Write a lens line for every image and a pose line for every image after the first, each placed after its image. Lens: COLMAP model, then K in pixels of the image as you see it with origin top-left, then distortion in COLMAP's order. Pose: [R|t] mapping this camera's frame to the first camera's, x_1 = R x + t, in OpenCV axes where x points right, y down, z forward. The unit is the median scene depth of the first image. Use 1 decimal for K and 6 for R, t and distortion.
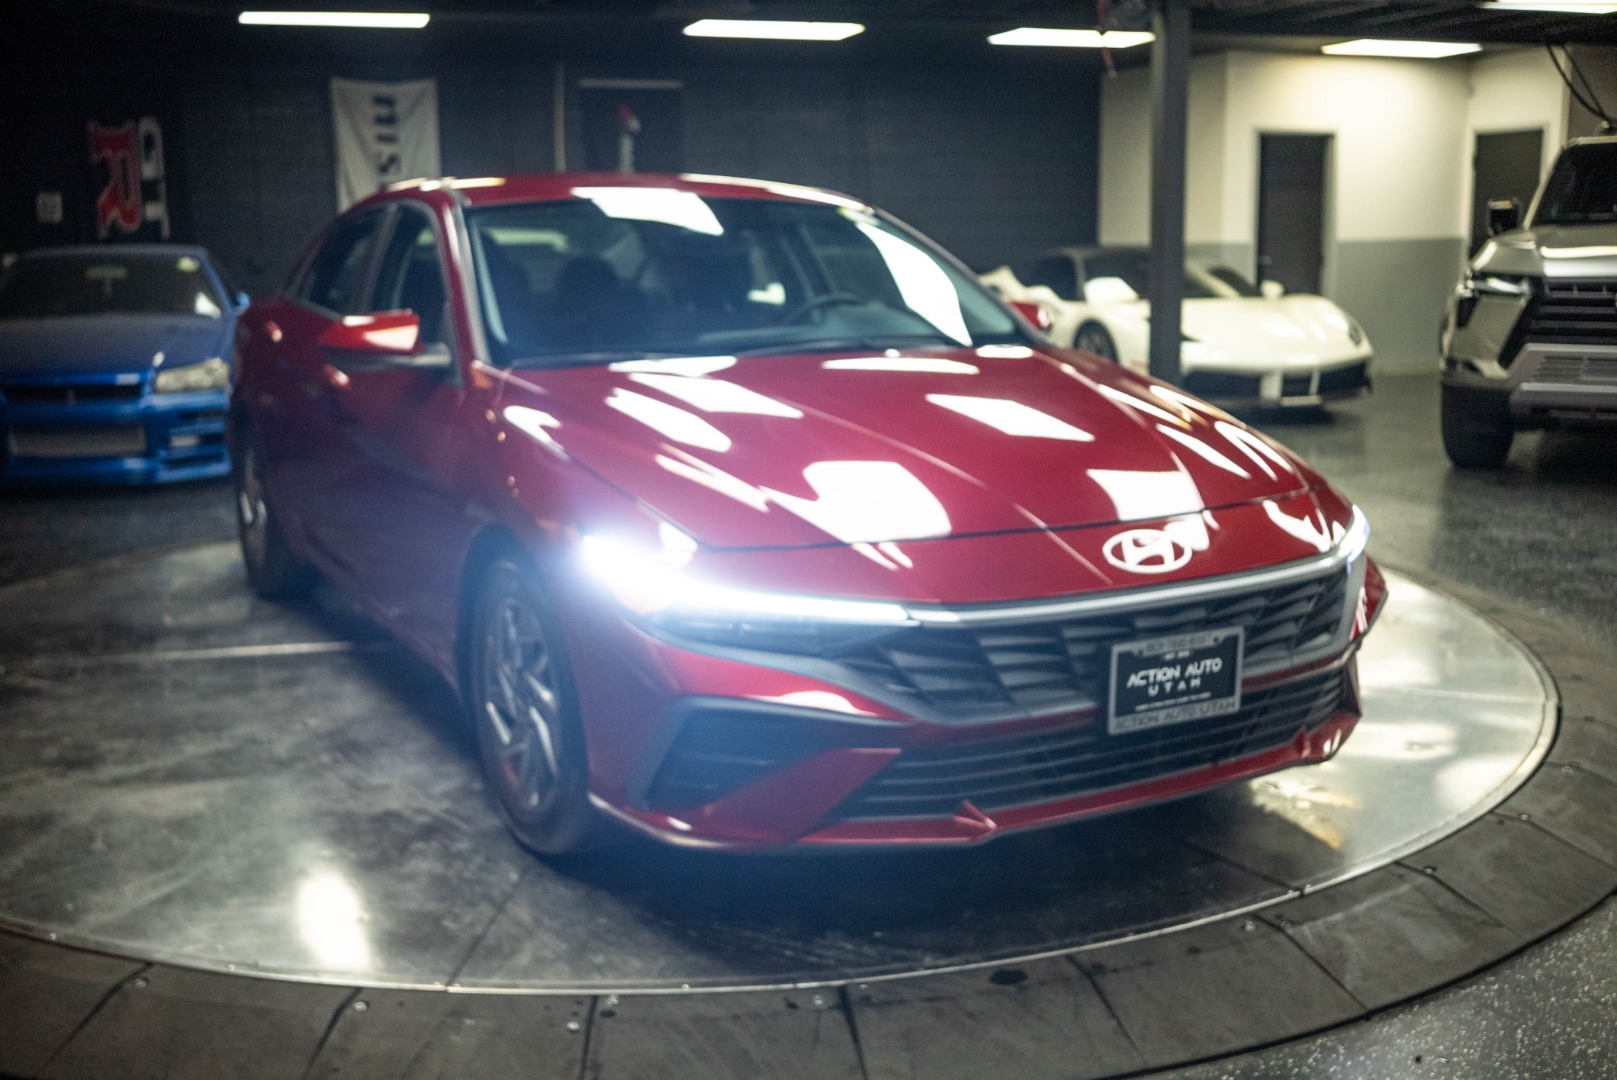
lens RADIAL K [[1625.1, 0, 816.4], [0, 1625.1, 538.4], [0, 0, 1]] dist [-0.036439, 0.000000]
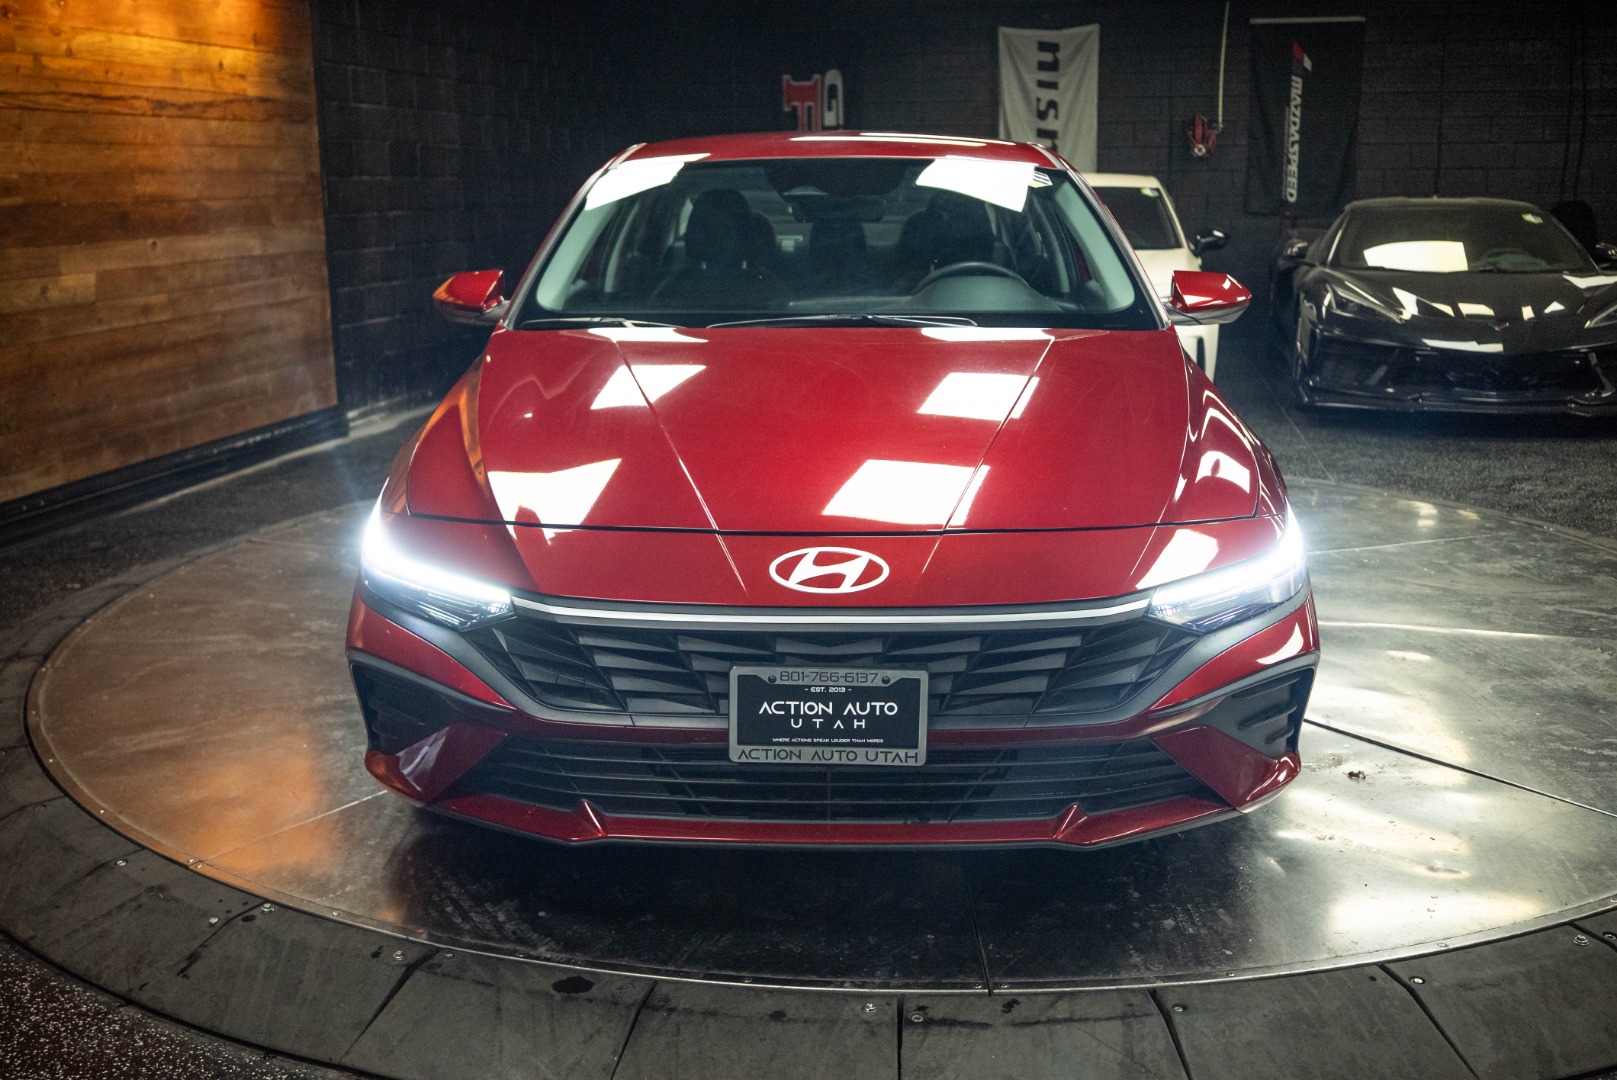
lens RADIAL K [[1625.1, 0, 811.8], [0, 1625.1, 531.6], [0, 0, 1]] dist [-0.036439, 0.000000]
pose [[0.850899, 0.115070, -0.512573, 0.654302], [-0.097705, 0.993356, 0.060808, -0.066805], [0.516164, -0.001661, 0.856488, 0.227779]]
